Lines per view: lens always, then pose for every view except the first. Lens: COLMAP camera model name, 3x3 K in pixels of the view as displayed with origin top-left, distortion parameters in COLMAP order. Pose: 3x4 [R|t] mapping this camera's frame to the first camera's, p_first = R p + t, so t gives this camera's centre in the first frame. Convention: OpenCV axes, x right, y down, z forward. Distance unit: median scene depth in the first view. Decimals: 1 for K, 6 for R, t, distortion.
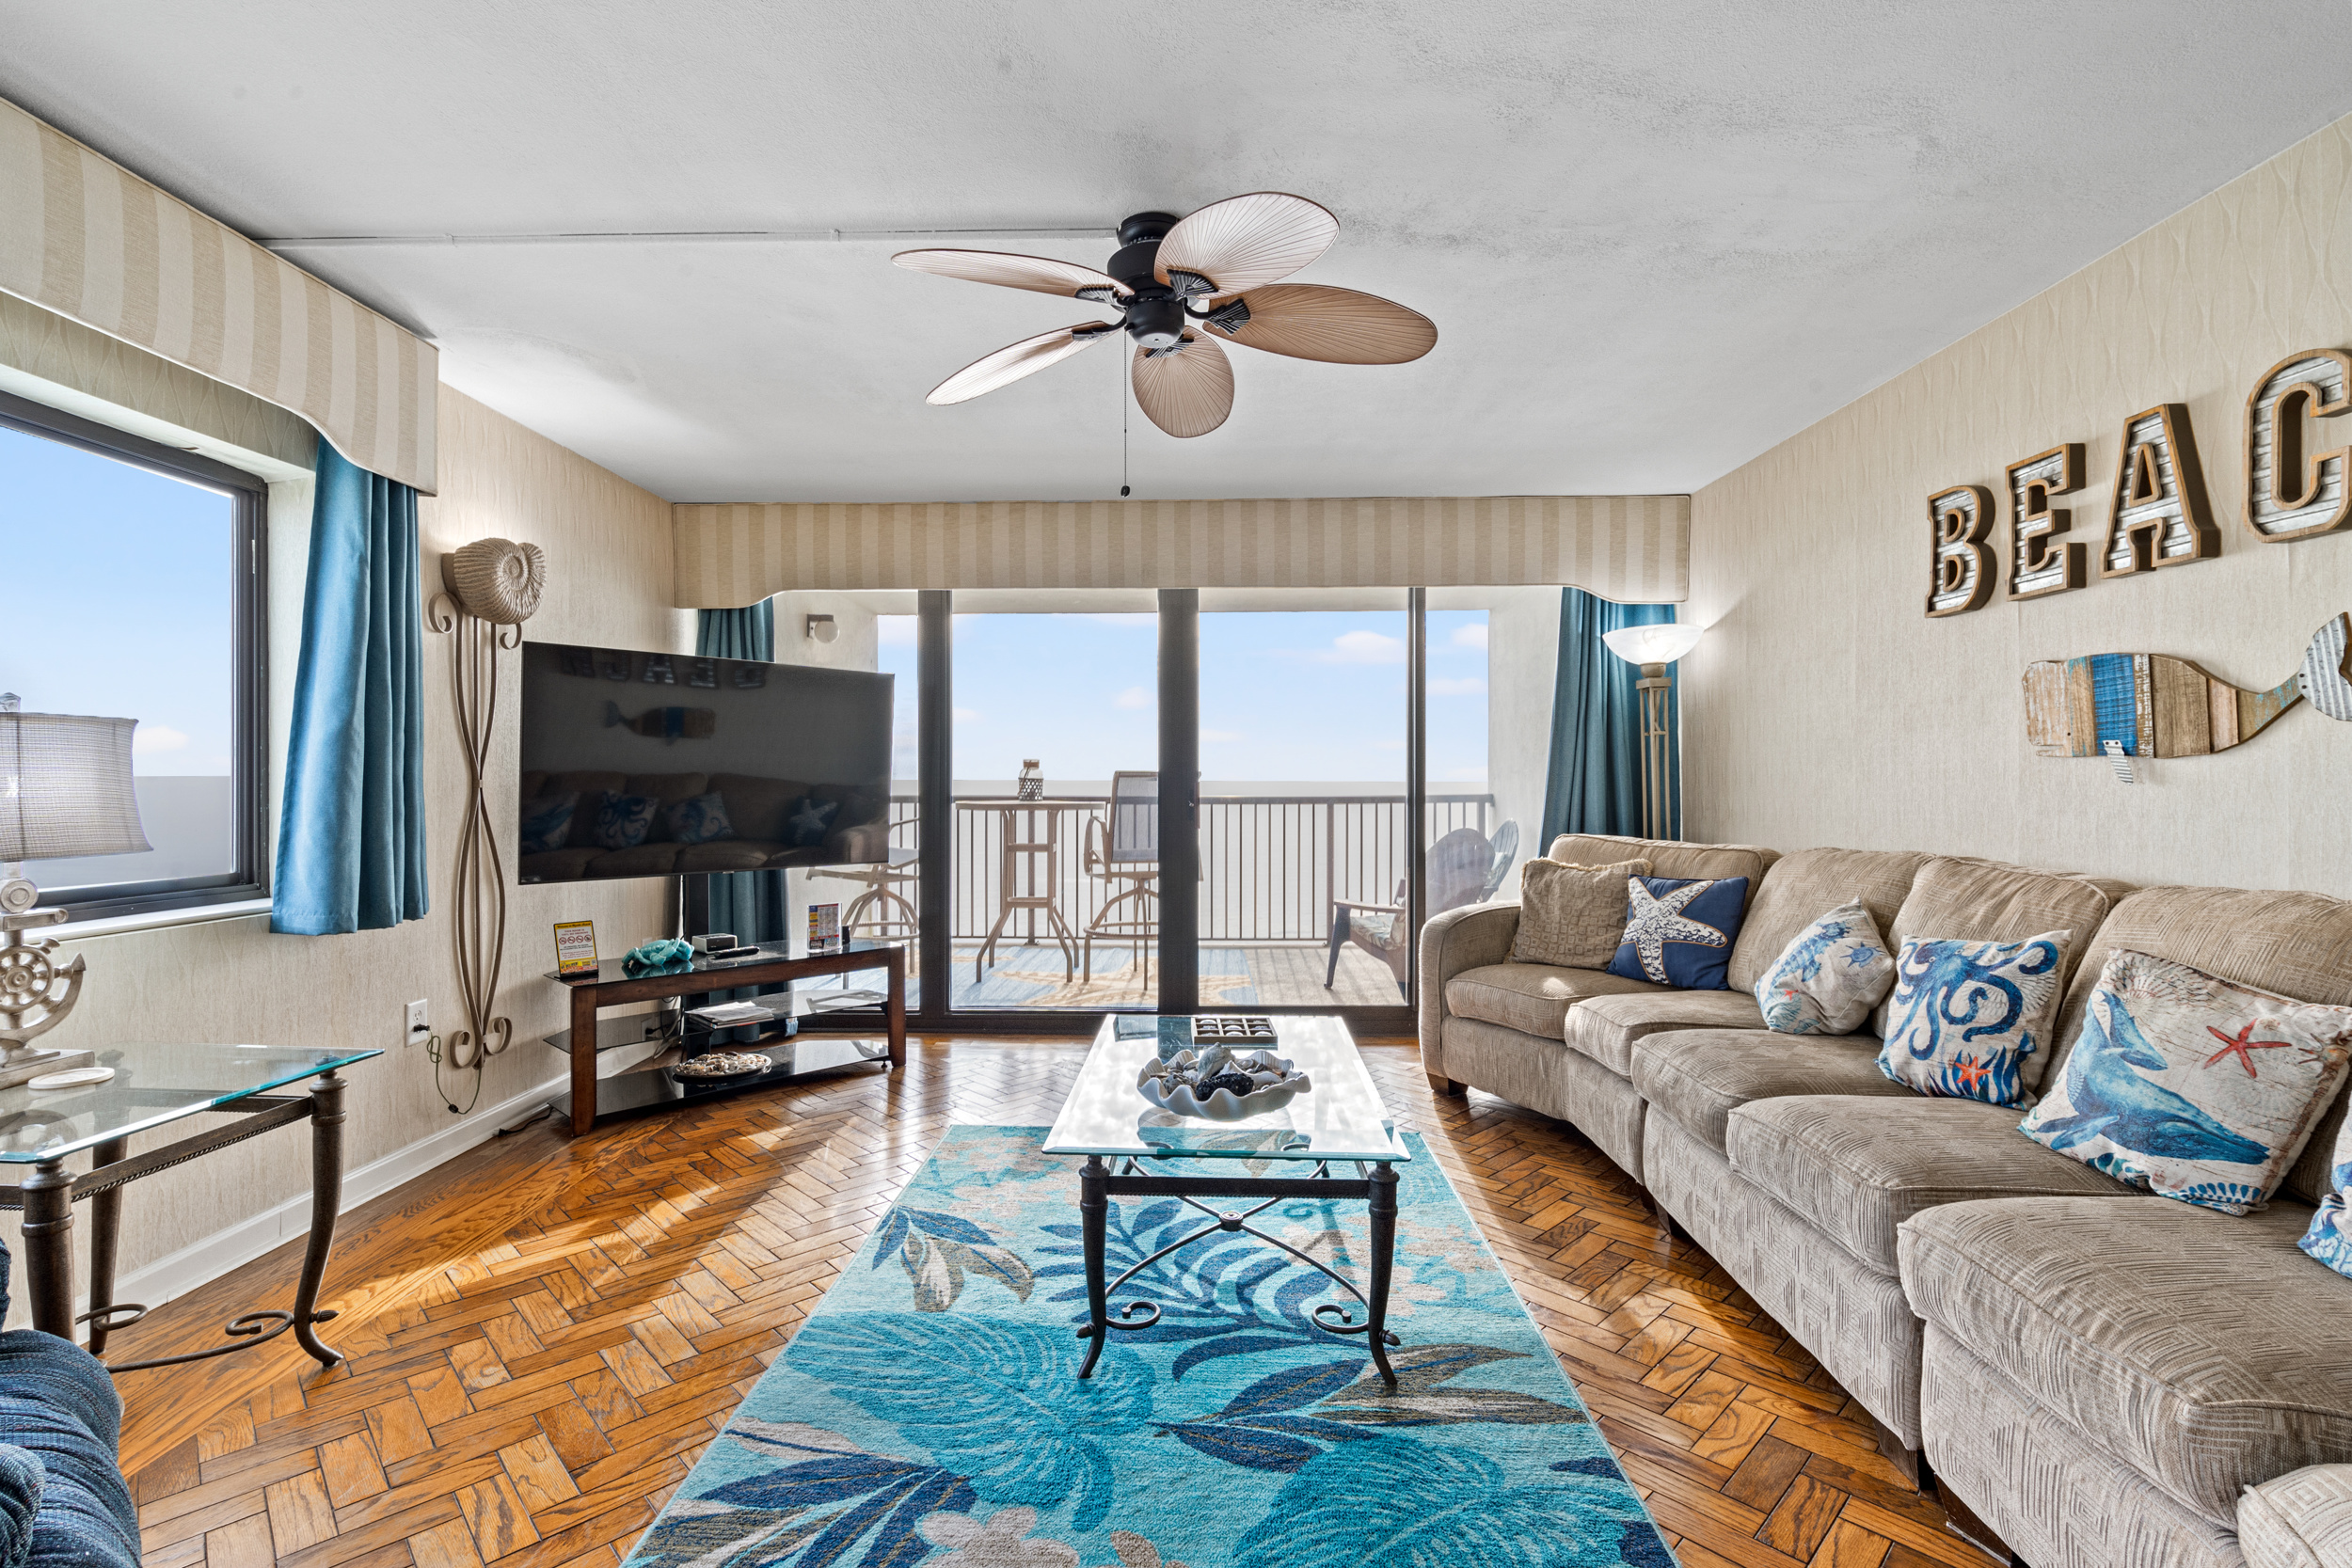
lens RADIAL K [[1067.7, 0, 1164.1], [0, 1067.7, 772.9], [0, 0, 1]] dist [-0.003589, 0.000499]
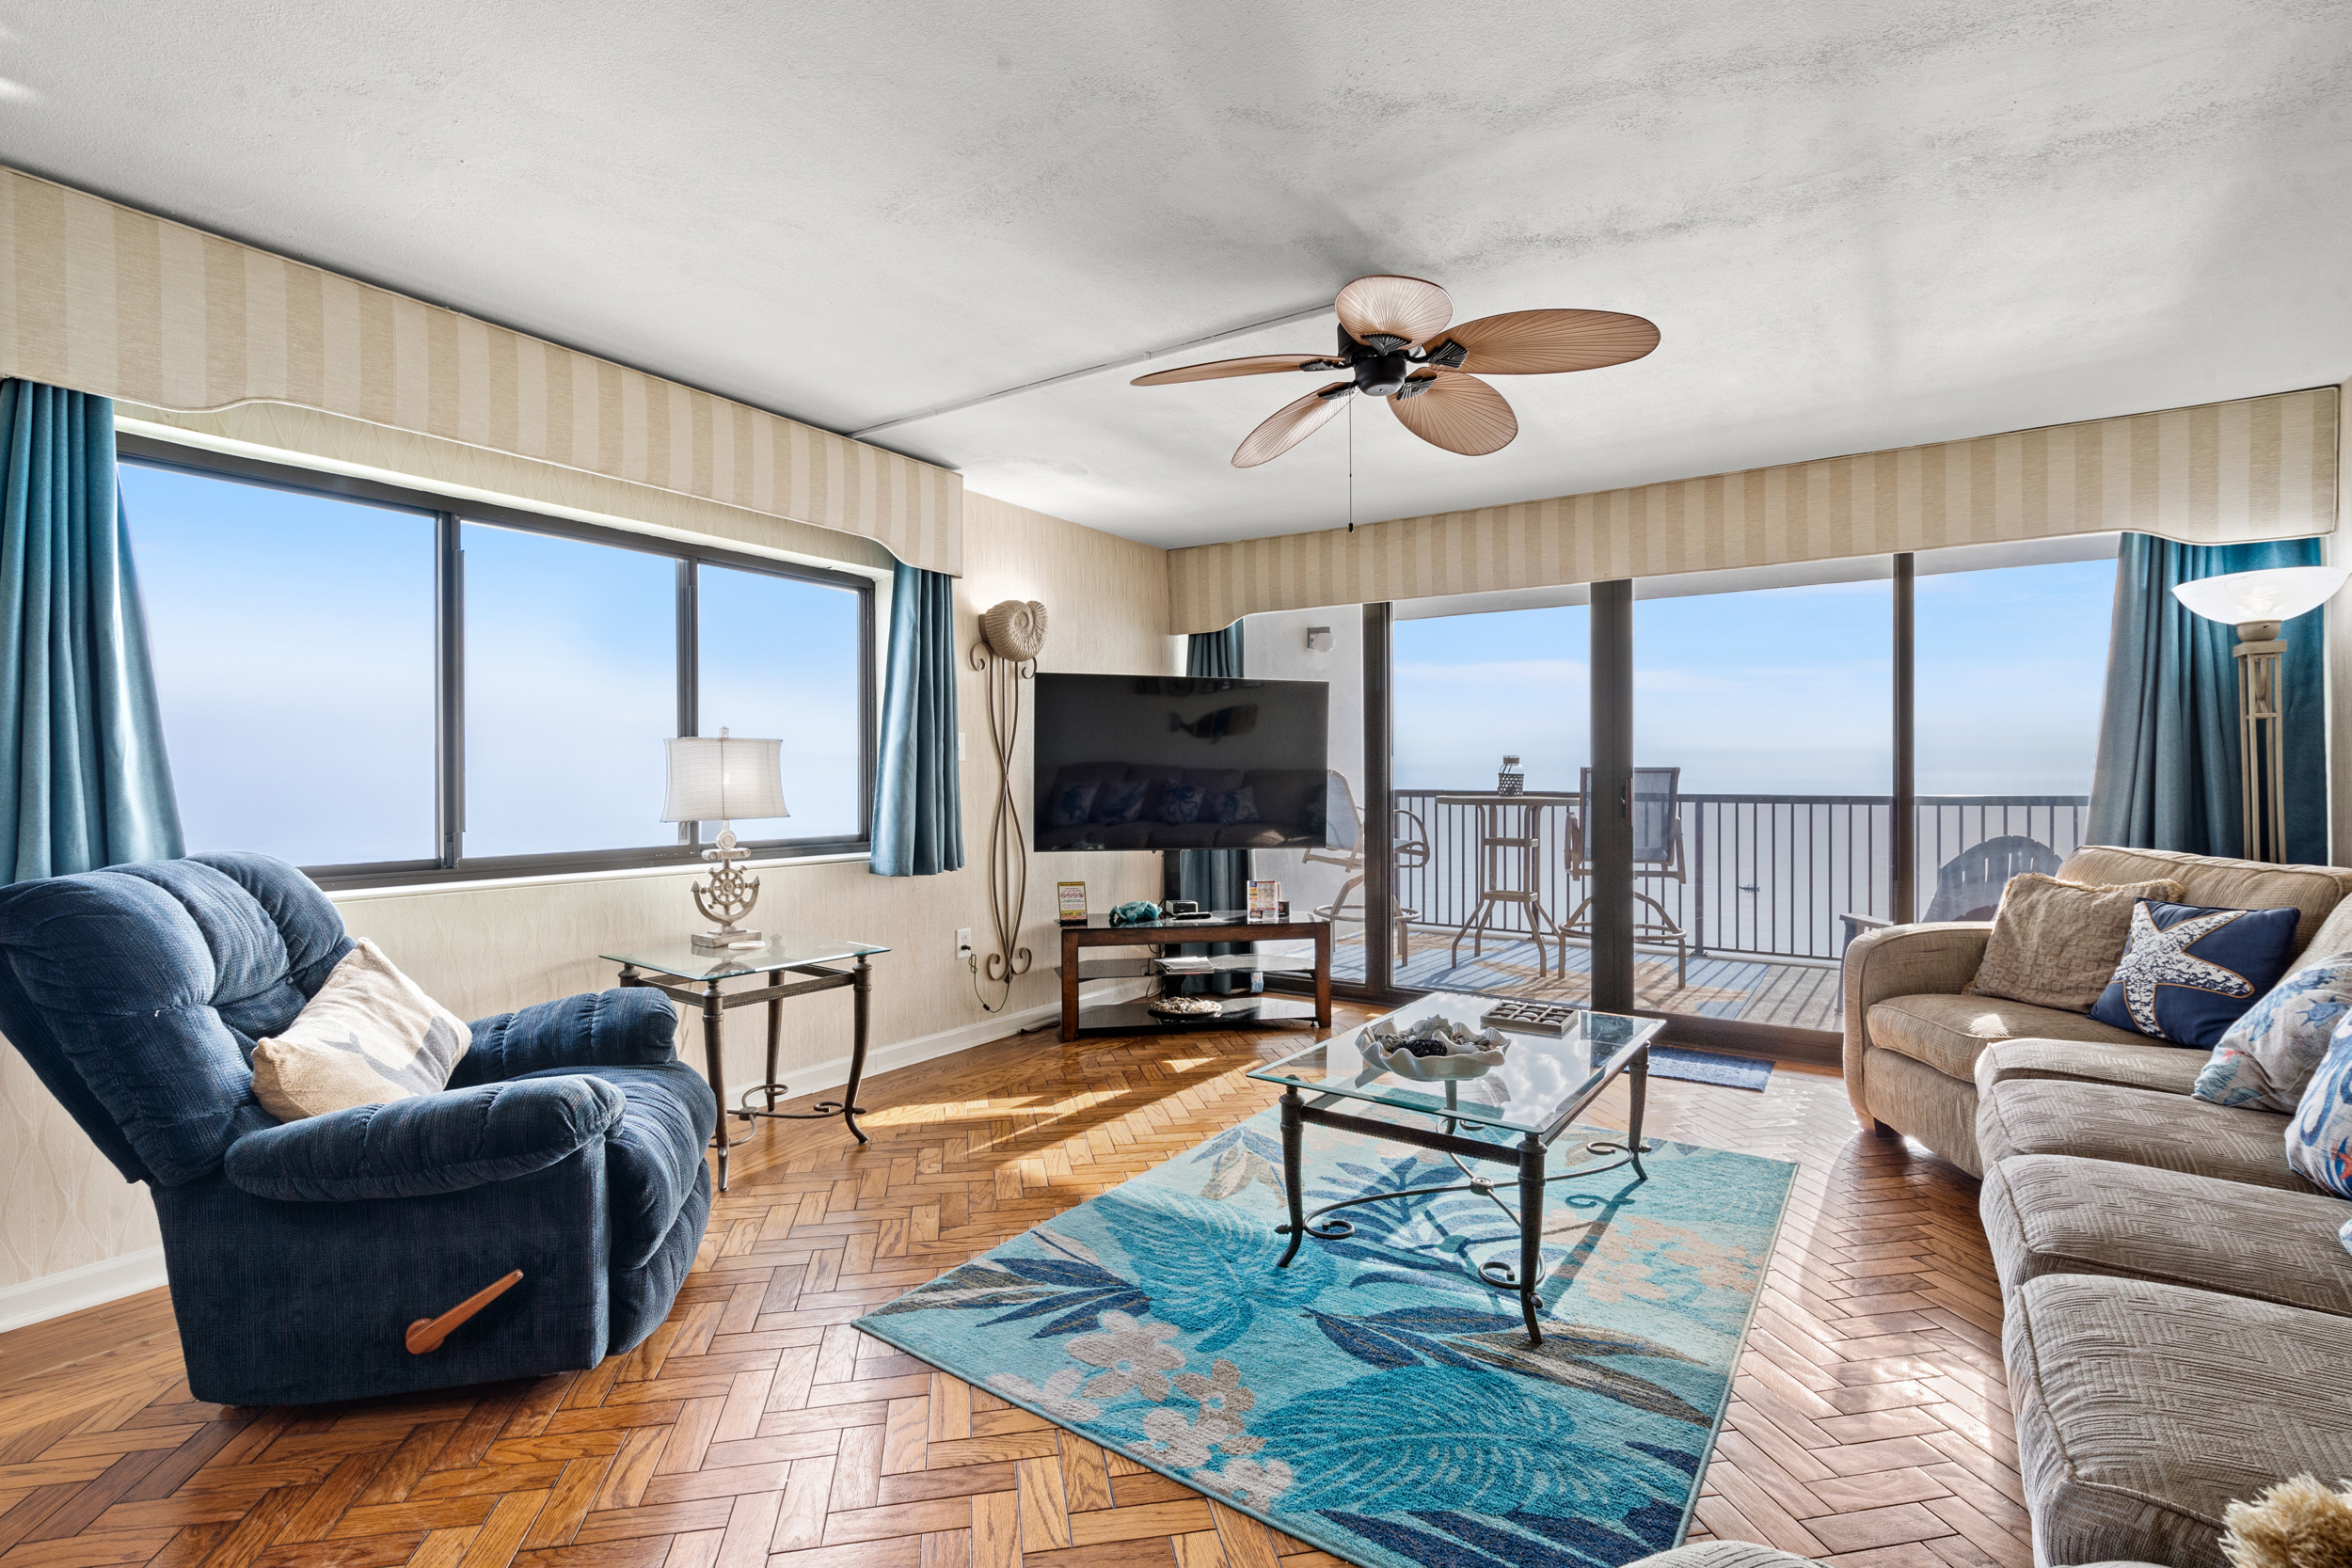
lens RADIAL K [[1067.7, 0, 1164.1], [0, 1067.7, 772.9], [0, 0, 1]] dist [-0.003589, 0.000499]
pose [[0.839709, 0.001435, -0.543034, 0.276537], [0.001386, 0.999988, 0.004785, -0.002110], [0.543035, -0.004771, 0.839697, -0.055516]]
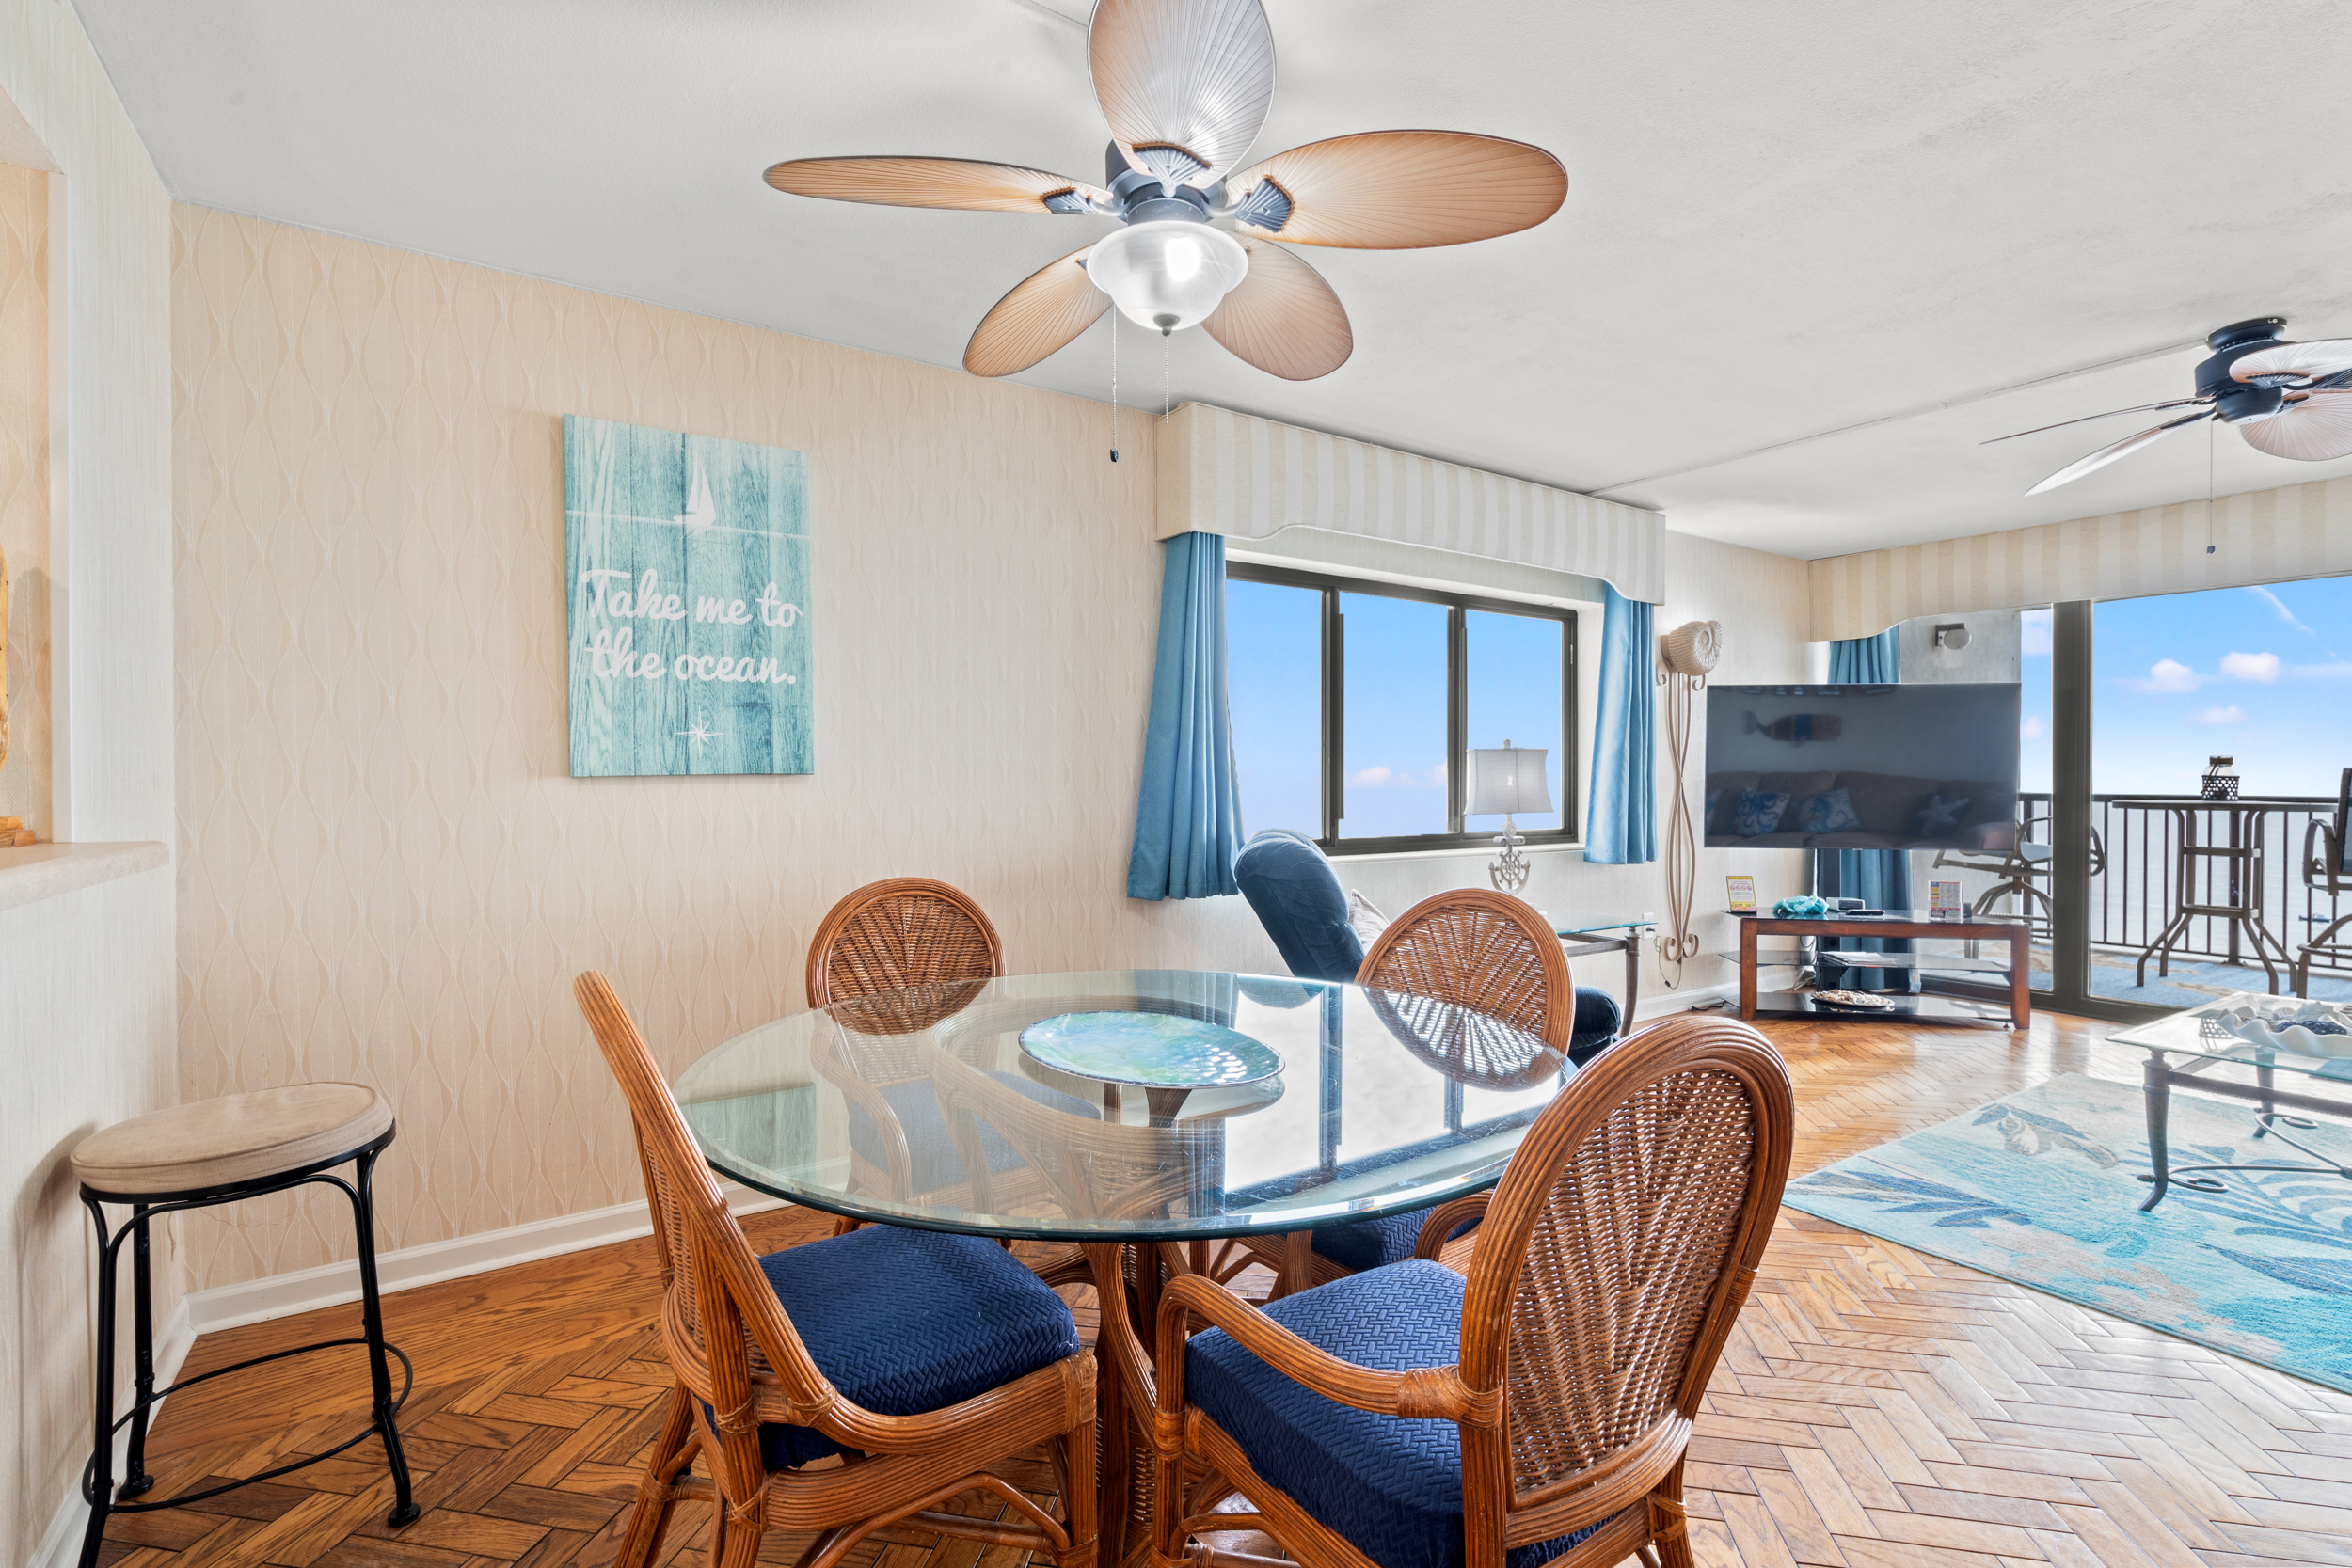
lens RADIAL K [[1059.5, 0, 1179.1], [0, 1059.5, 789.6], [0, 0, 1]] dist [0.001208, 0.000345]
pose [[0.580379, 0.009210, -0.814295, 0.182708], [0.005047, 0.999876, 0.014906, -0.002692], [0.814331, -0.012761, 0.580260, -0.472382]]
